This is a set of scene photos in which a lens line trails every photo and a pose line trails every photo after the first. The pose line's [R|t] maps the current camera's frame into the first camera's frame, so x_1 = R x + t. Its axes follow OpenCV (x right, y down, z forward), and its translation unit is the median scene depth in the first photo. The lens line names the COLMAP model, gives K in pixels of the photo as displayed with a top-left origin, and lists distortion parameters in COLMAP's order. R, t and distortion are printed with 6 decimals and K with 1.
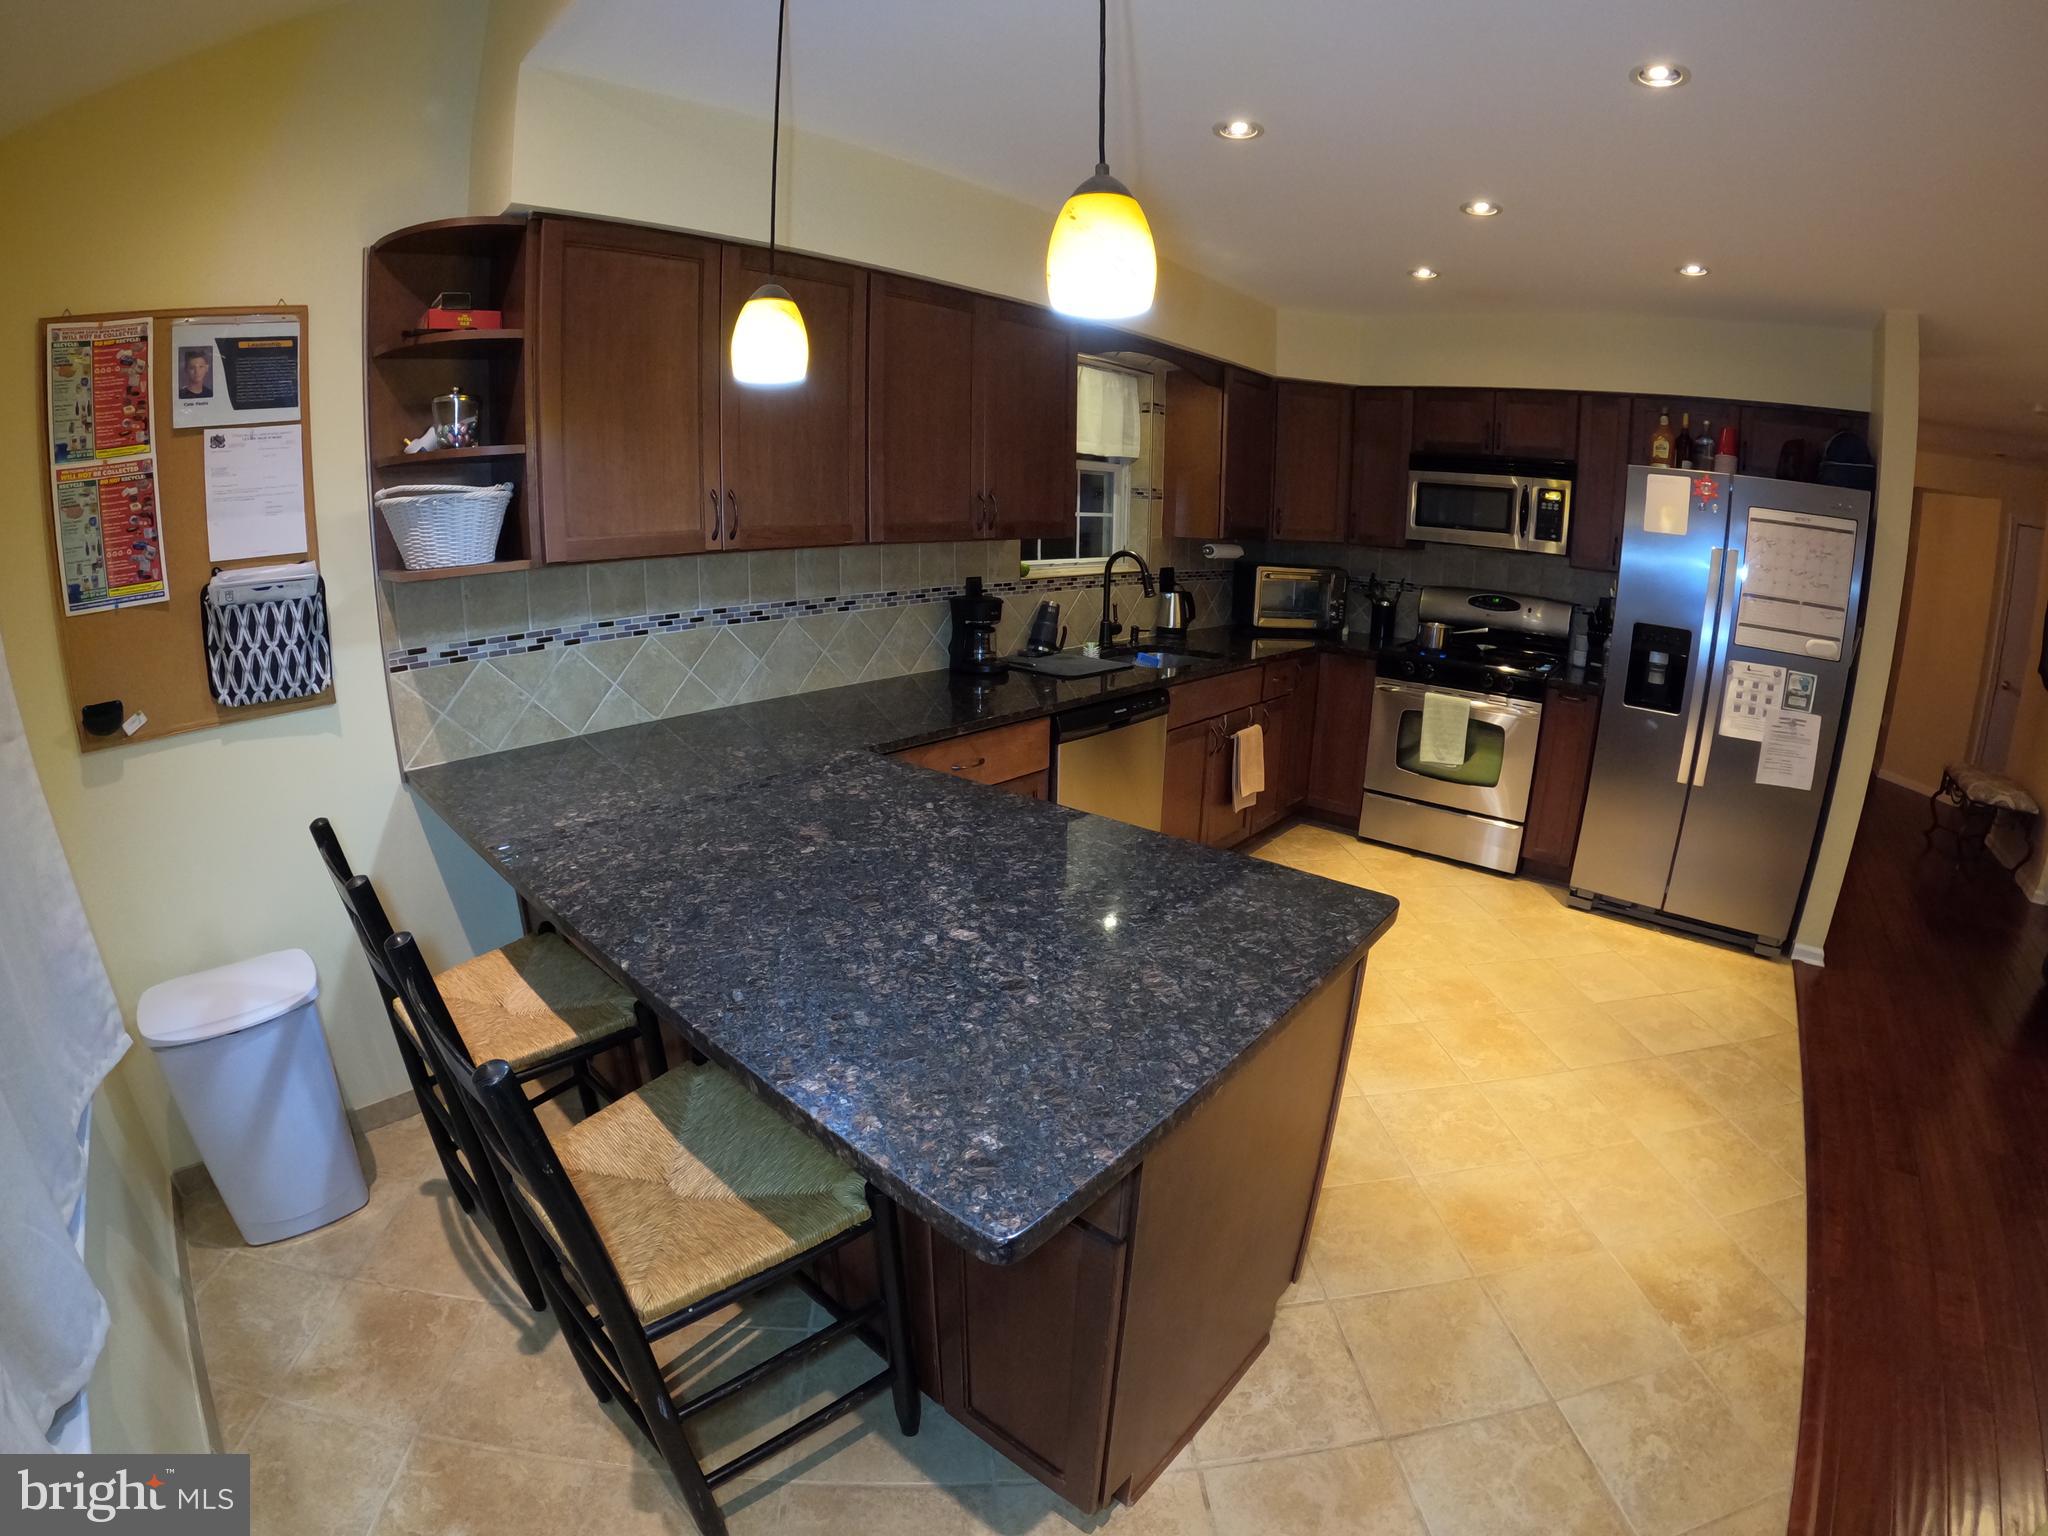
lens RADIAL K [[1129.1, 0, 1024.0], [0, 1129.1, 768.0], [0, 0, 1]] dist [-0.248571, 0.059082]
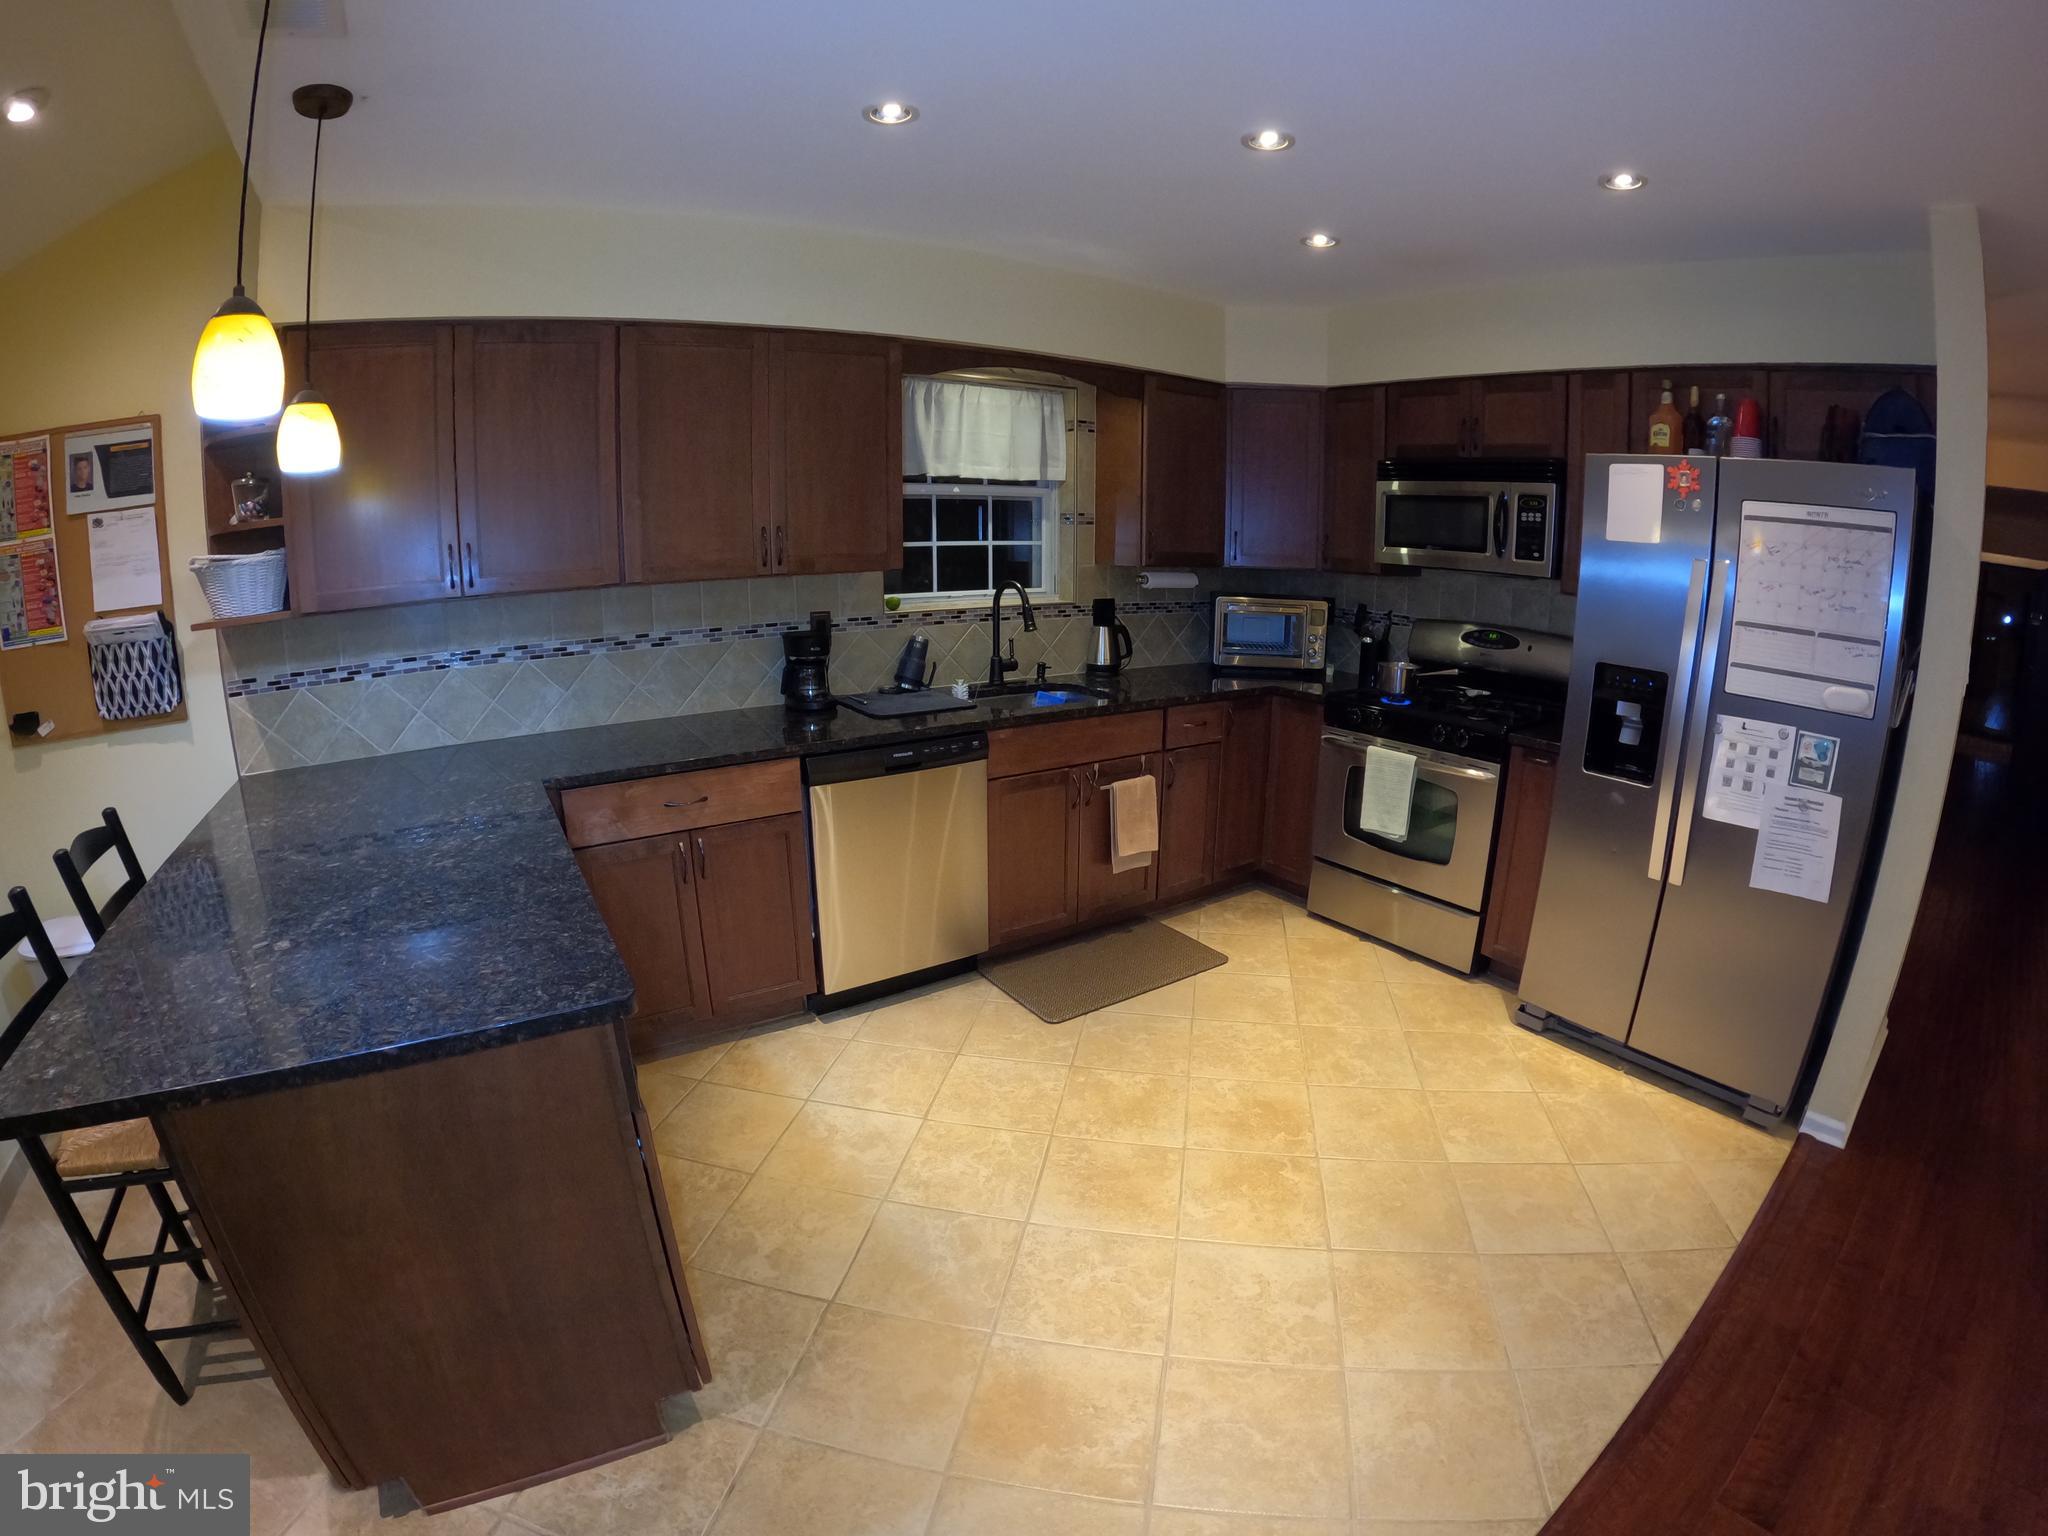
lens RADIAL K [[1129.1, 0, 1024.0], [0, 1129.1, 768.0], [0, 0, 1]] dist [-0.248571, 0.059082]
pose [[0.937029, 0.048782, -0.345827, 0.485479], [-0.057085, 0.998273, -0.013861, -0.030173], [0.344553, 0.032729, 0.938196, 0.146151]]
